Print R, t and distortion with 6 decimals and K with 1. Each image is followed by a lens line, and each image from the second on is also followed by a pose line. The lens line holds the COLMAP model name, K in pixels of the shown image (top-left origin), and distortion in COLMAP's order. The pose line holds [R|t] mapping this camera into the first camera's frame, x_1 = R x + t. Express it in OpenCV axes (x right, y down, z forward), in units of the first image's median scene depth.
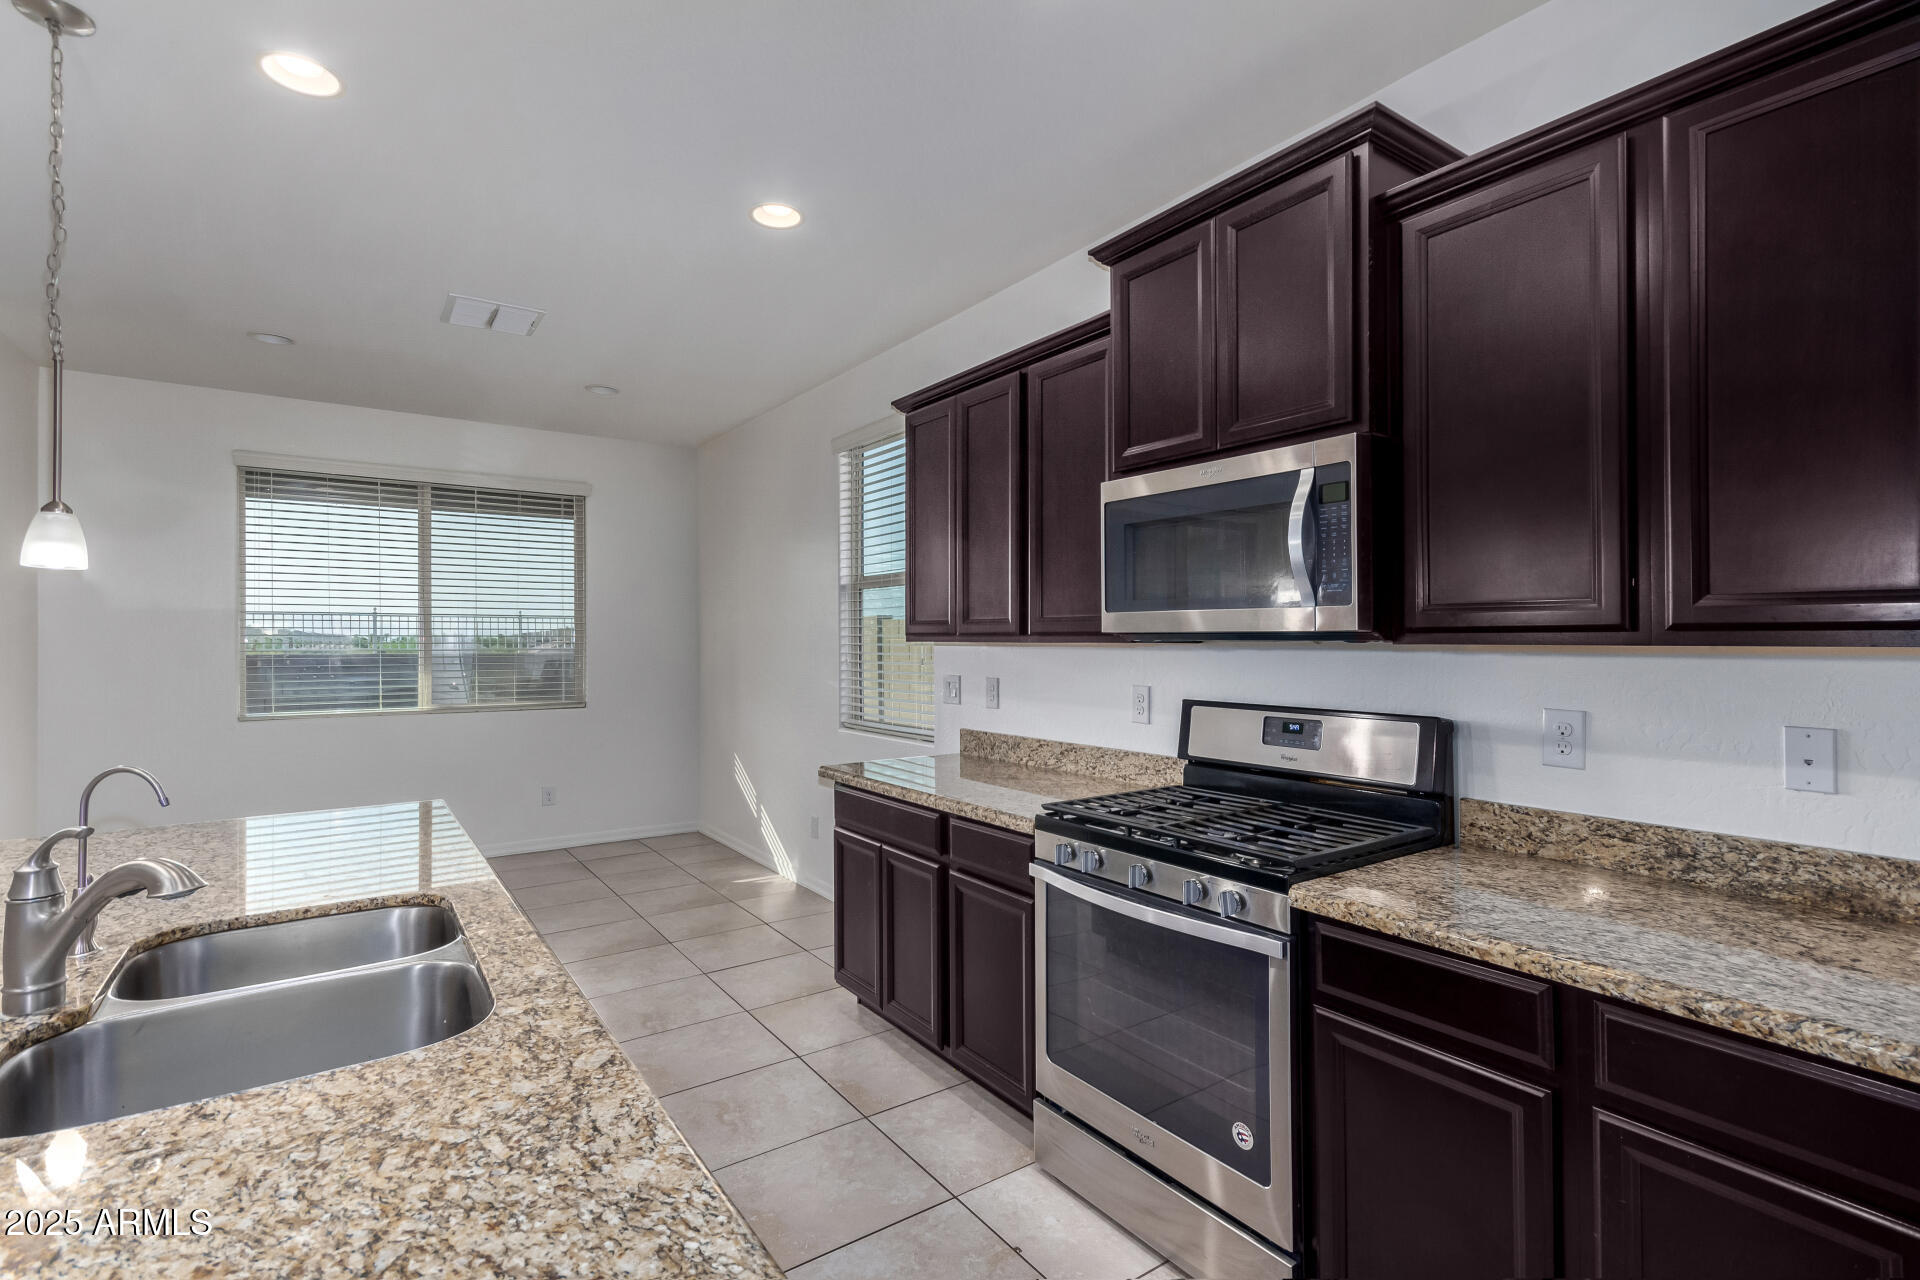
lens RADIAL K [[885.5, 0, 943.7], [0, 885.5, 621.4], [0, 0, 1]] dist [-0.000641, 0.001202]
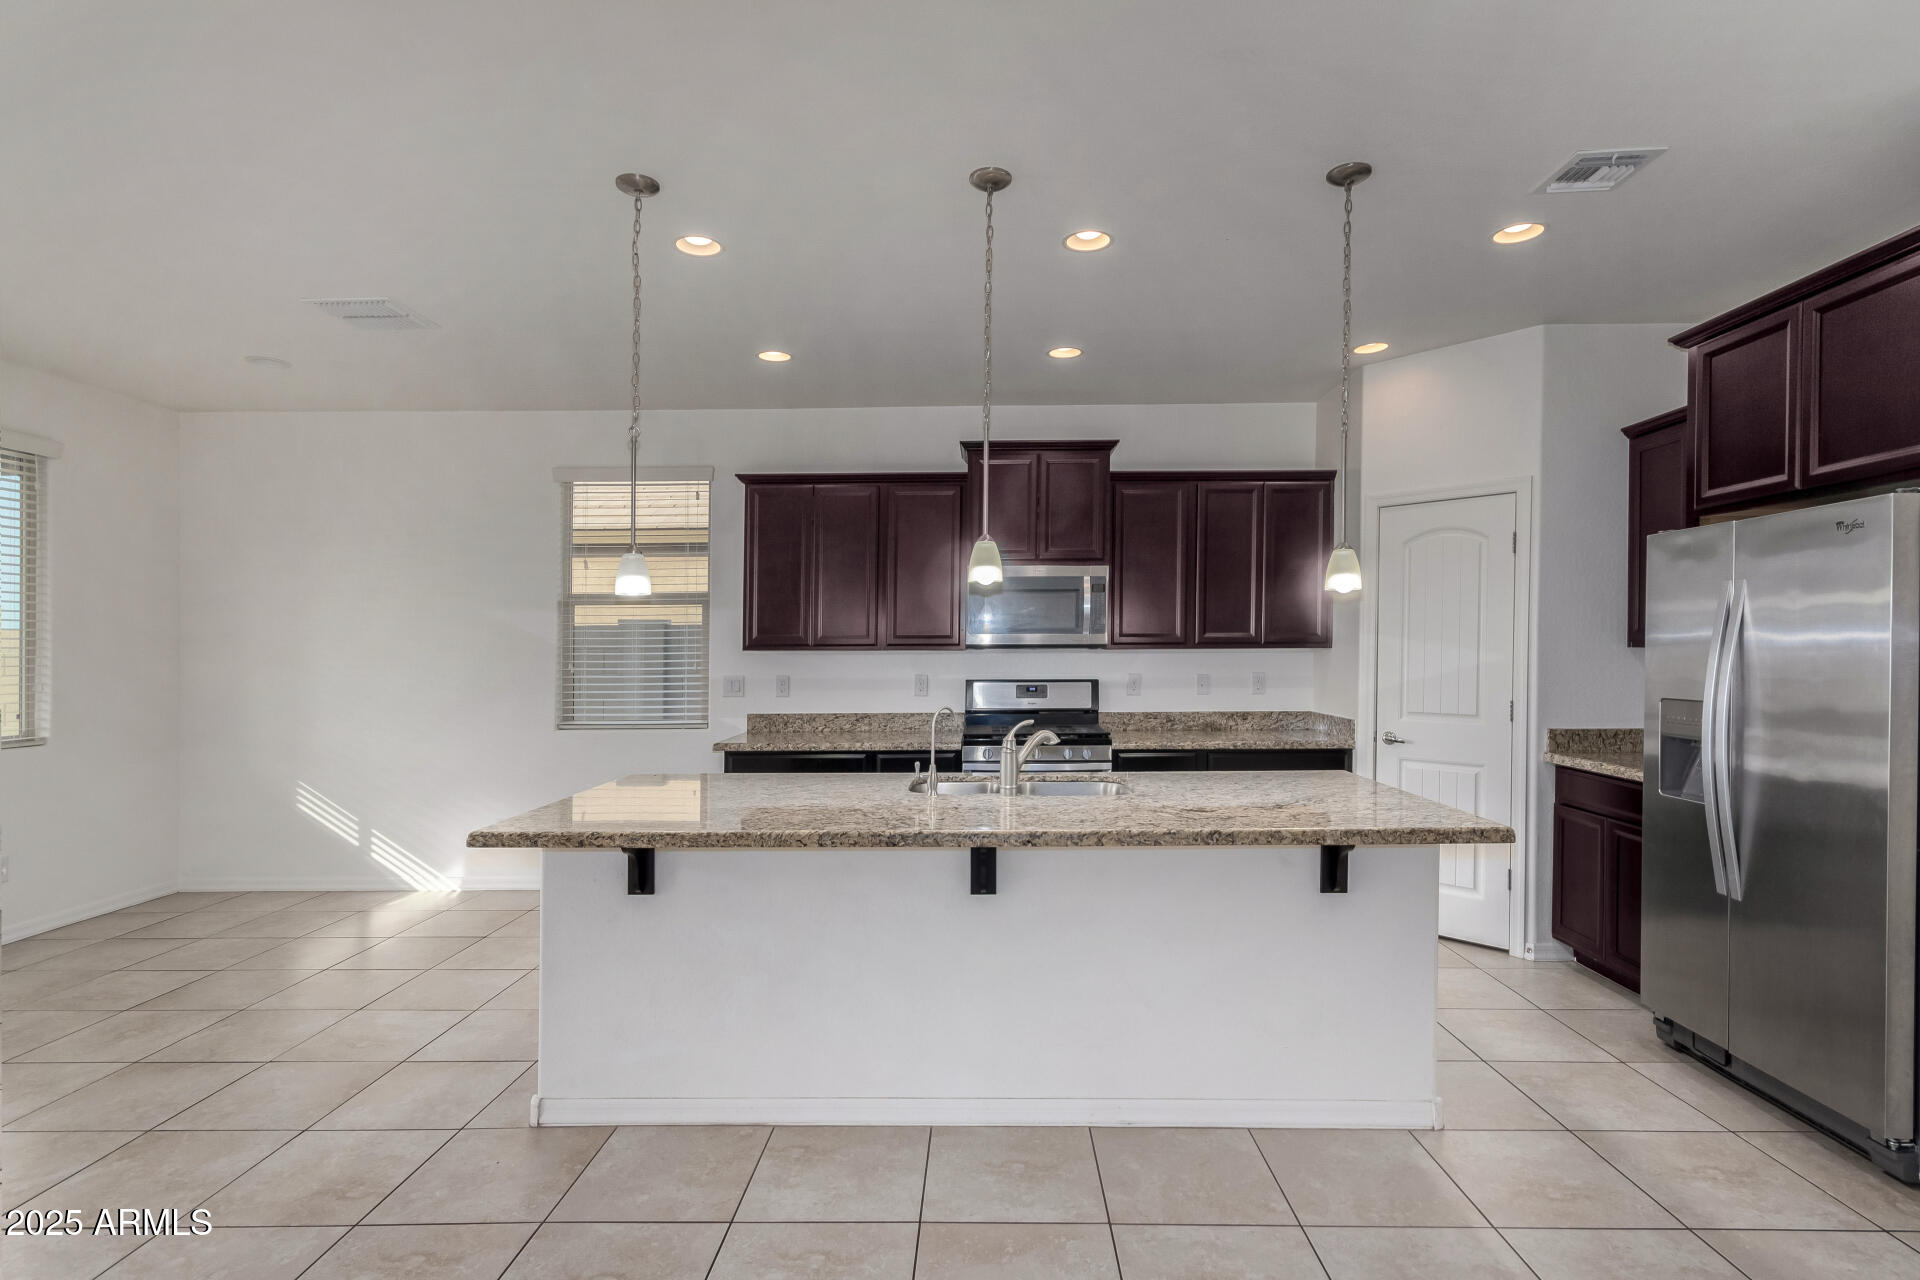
lens RADIAL K [[1001.0, 0, 945.5], [0, 1001.0, 628.8], [0, 0, 1]] dist [0.014502, 0.001328]
pose [[0.590562, 0.012648, 0.806893, -1.925217], [-0.010815, 0.999911, -0.007759, -0.003540], [-0.806920, -0.004144, 0.590646, -0.291353]]
